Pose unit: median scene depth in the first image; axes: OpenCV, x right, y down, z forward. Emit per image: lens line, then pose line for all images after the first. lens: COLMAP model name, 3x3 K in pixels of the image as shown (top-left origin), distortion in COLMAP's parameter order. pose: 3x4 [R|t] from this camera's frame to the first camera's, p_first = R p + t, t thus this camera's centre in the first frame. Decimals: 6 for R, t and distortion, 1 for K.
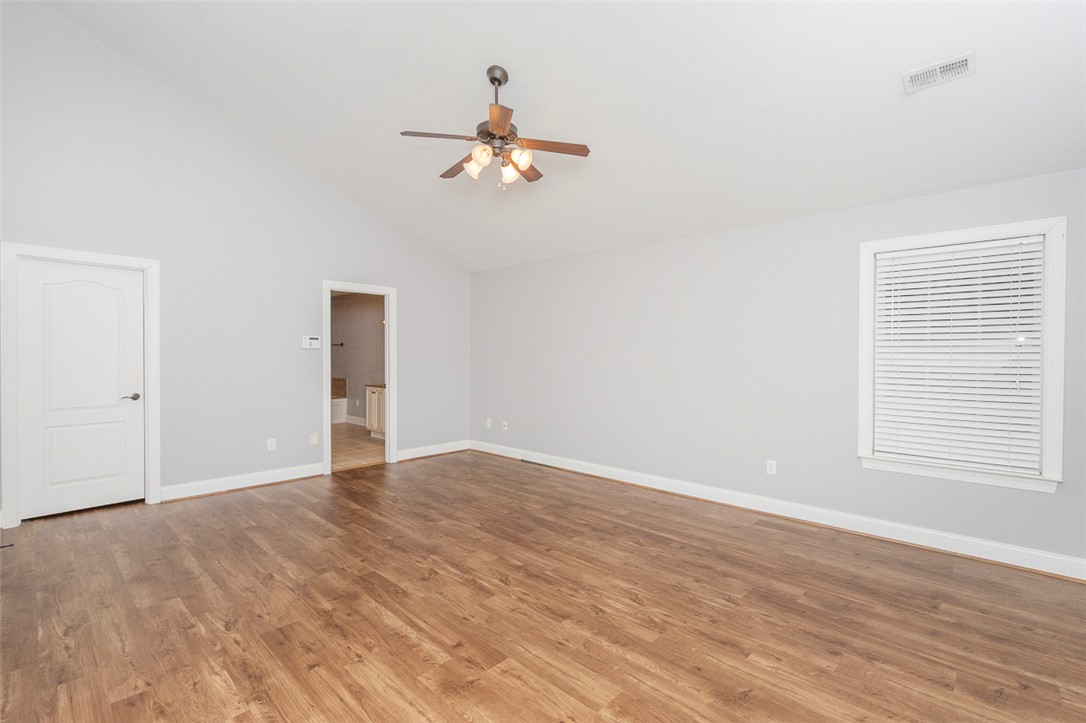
lens RADIAL K [[493.4, 0, 550.6], [0, 493.4, 358.8], [0, 0, 1]] dist [0.000940, 0.000335]
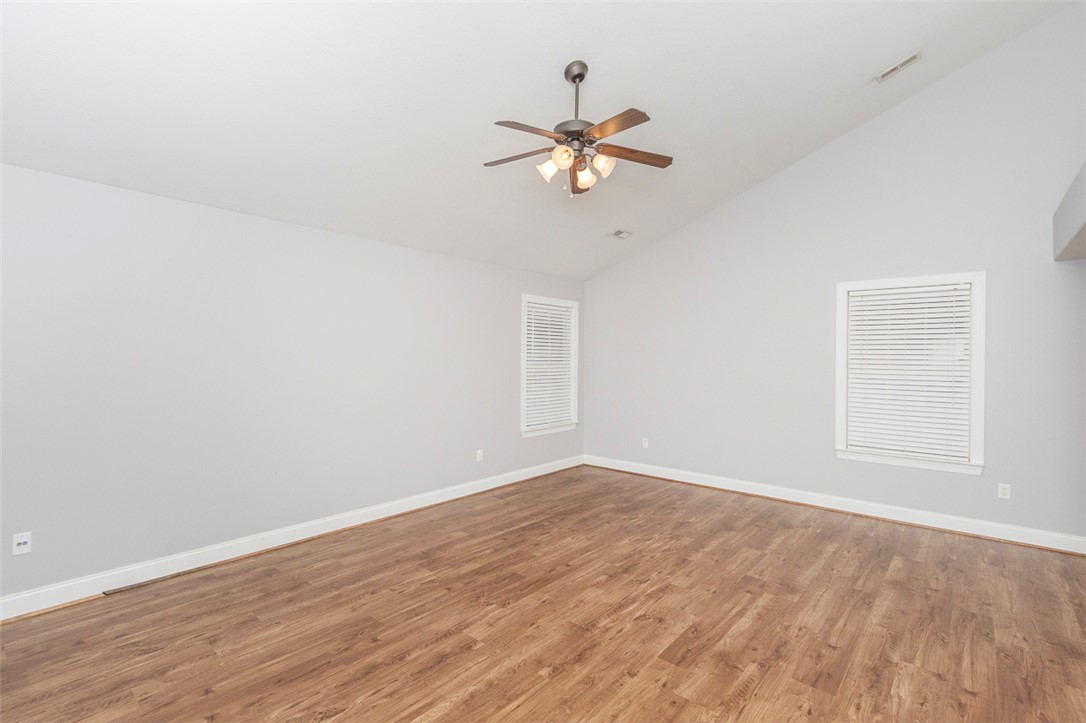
lens RADIAL K [[493.4, 0, 550.6], [0, 493.4, 358.8], [0, 0, 1]] dist [0.000940, 0.000335]
pose [[-0.043303, -0.009788, 0.999014, -1.161099], [0.001986, 0.999949, 0.009884, -0.056327], [-0.999060, 0.002412, -0.043282, 1.232483]]
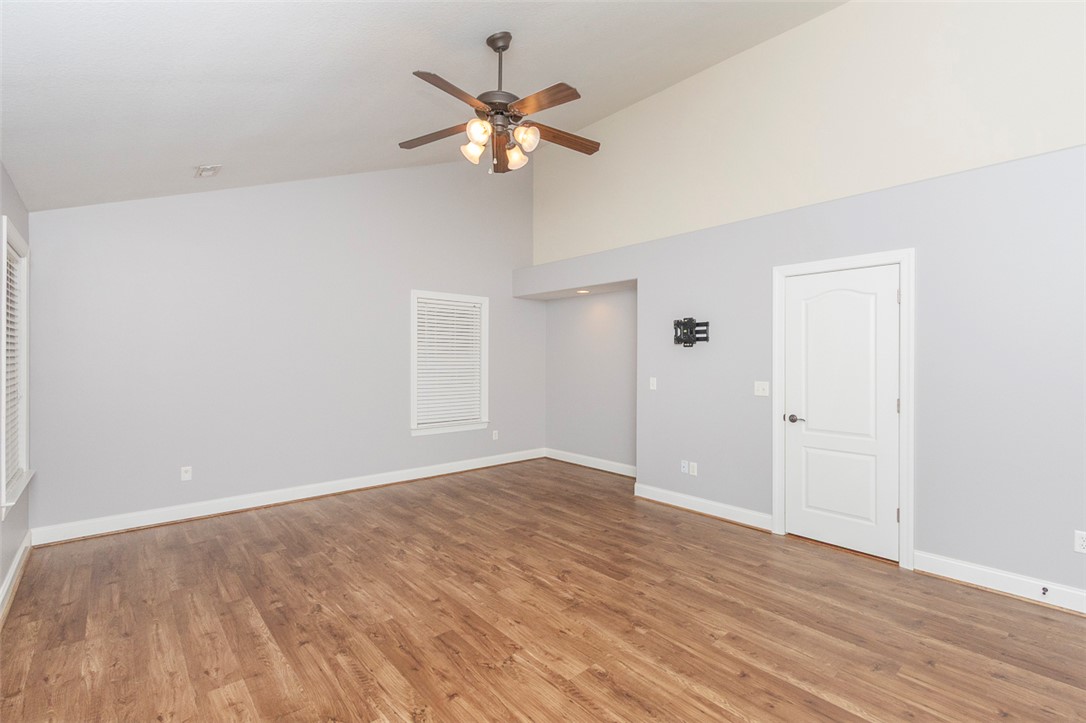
lens RADIAL K [[493.4, 0, 550.6], [0, 493.4, 358.8], [0, 0, 1]] dist [0.000940, 0.000335]
pose [[-0.995654, -0.008962, 0.092692, -0.313754], [-0.007763, 0.999882, 0.013280, -0.047242], [-0.092800, 0.012503, -0.995606, 2.080150]]
